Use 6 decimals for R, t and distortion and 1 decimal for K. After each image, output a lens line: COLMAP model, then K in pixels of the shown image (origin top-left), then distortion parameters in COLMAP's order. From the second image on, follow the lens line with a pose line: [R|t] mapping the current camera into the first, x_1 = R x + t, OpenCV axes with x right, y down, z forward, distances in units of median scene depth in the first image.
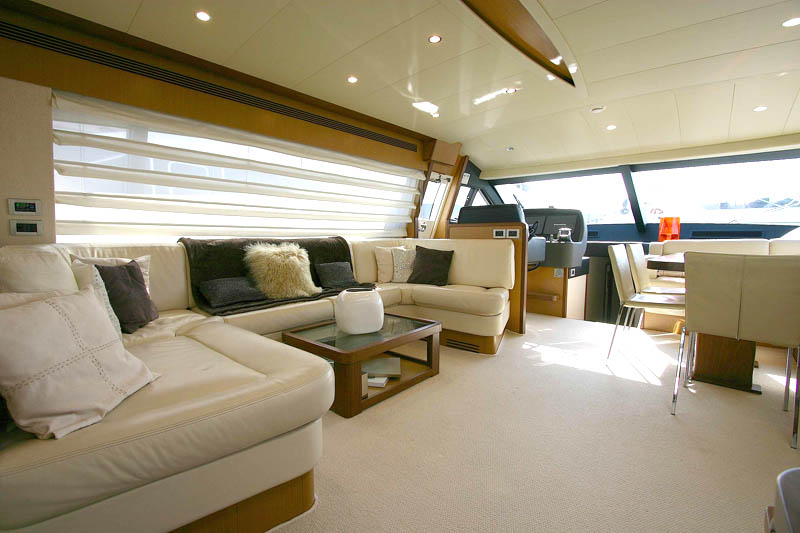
lens RADIAL K [[367.9, 0, 393.2], [0, 367.9, 263.7], [0, 0, 1]] dist [0.000060, 0.000617]
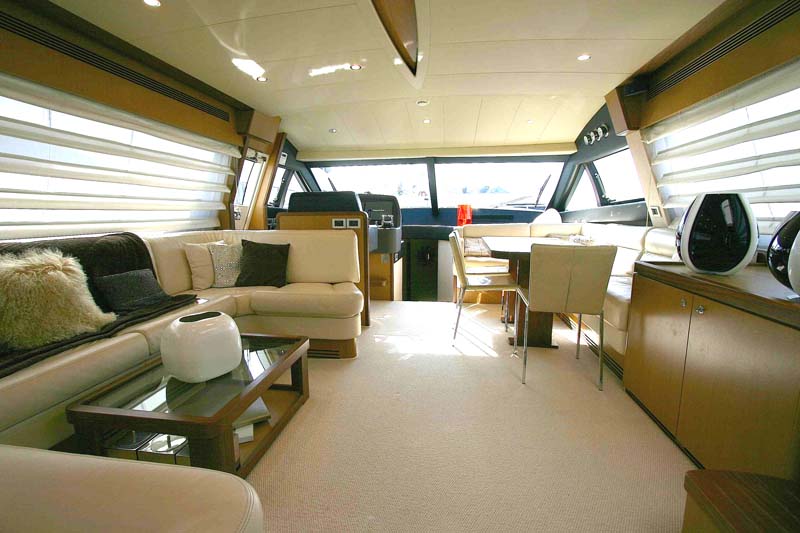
lens RADIAL K [[367.9, 0, 393.2], [0, 367.9, 263.7], [0, 0, 1]] dist [0.000060, 0.000617]
pose [[0.844627, -0.080634, 0.529248, -0.091829], [0.050053, 0.996156, 0.071890, -0.038590], [-0.533010, -0.034230, 0.845416, 0.130484]]
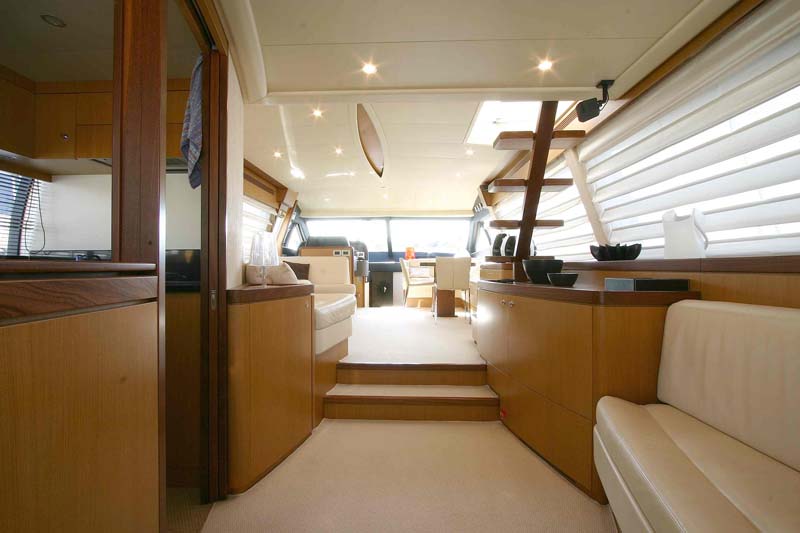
lens RADIAL K [[367.9, 0, 393.2], [0, 367.9, 263.7], [0, 0, 1]] dist [0.000060, 0.000617]
pose [[0.770322, 0.002488, 0.637650, -0.528169], [0.056521, 0.995790, -0.072167, 0.091303], [-0.635145, 0.091632, 0.766938, -0.376356]]
